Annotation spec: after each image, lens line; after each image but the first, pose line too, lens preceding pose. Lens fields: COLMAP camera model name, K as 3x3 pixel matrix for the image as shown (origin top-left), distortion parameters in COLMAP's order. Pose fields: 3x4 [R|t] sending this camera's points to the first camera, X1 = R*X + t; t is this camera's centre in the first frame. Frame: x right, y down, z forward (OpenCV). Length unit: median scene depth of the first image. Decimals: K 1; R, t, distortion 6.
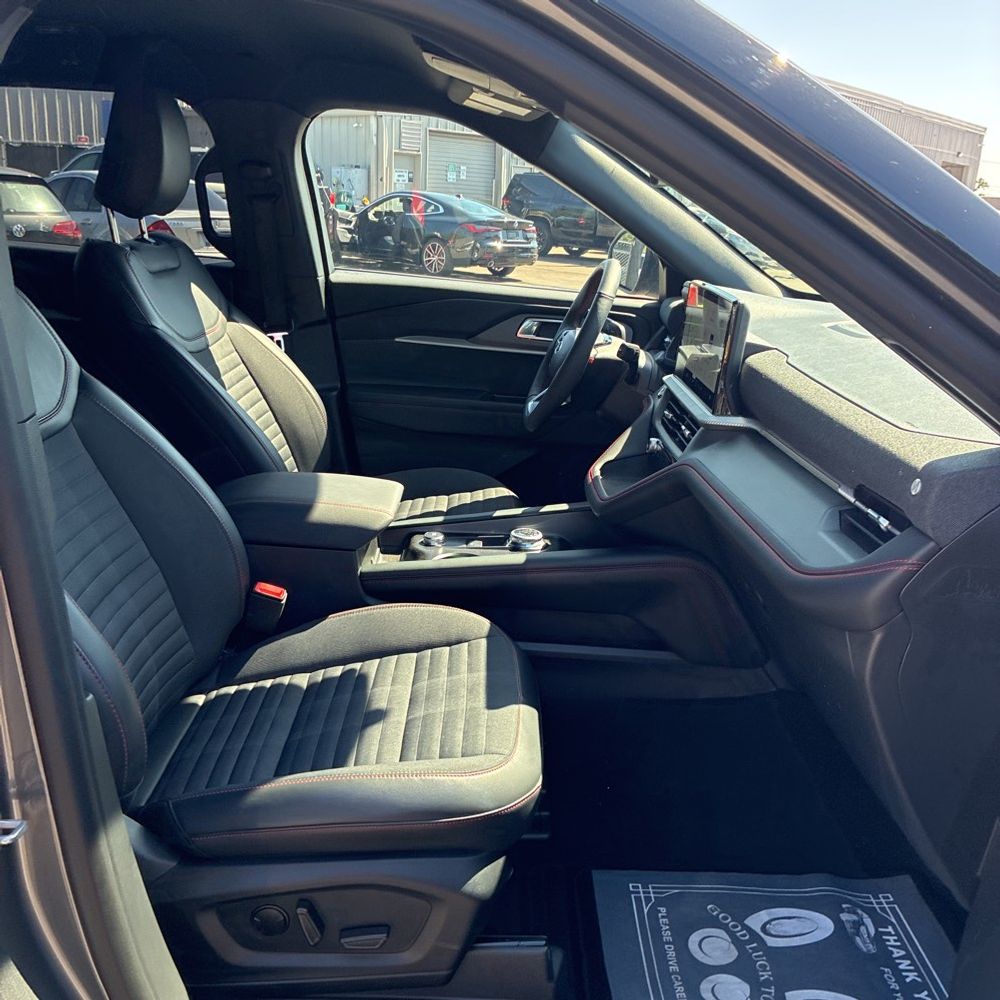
lens RADIAL K [[1034.4, 0, 504.0], [0, 1034.4, 475.0], [0, 0, 1]] dist [0.006003, 0.016143]
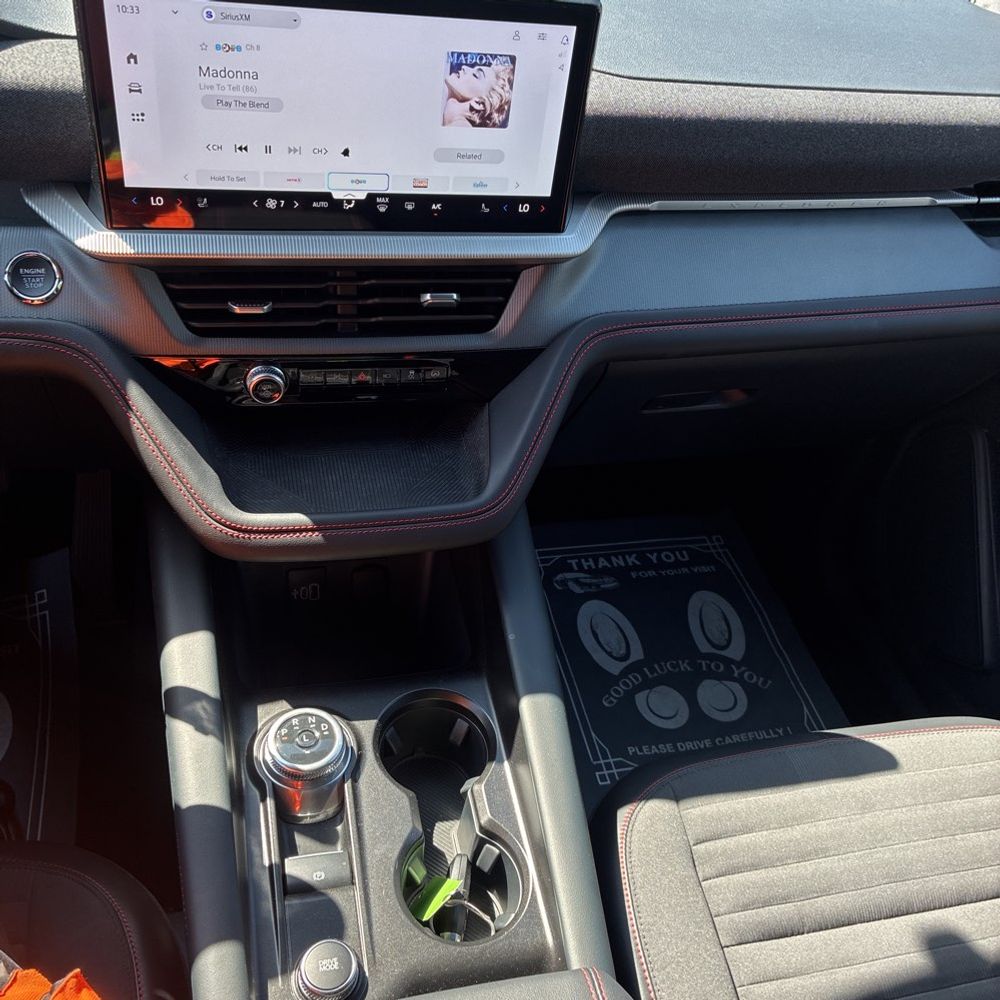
lens RADIAL K [[1015.1, 0, 496.7], [0, 1015.1, 482.3], [0, 0, 1]] dist [0.046850, -0.023435]
pose [[-0.202676, -0.704235, 0.680423, -0.254080], [0.119086, 0.671961, 0.730949, -0.377318], [-0.971978, 0.229175, -0.052326, 1.141066]]
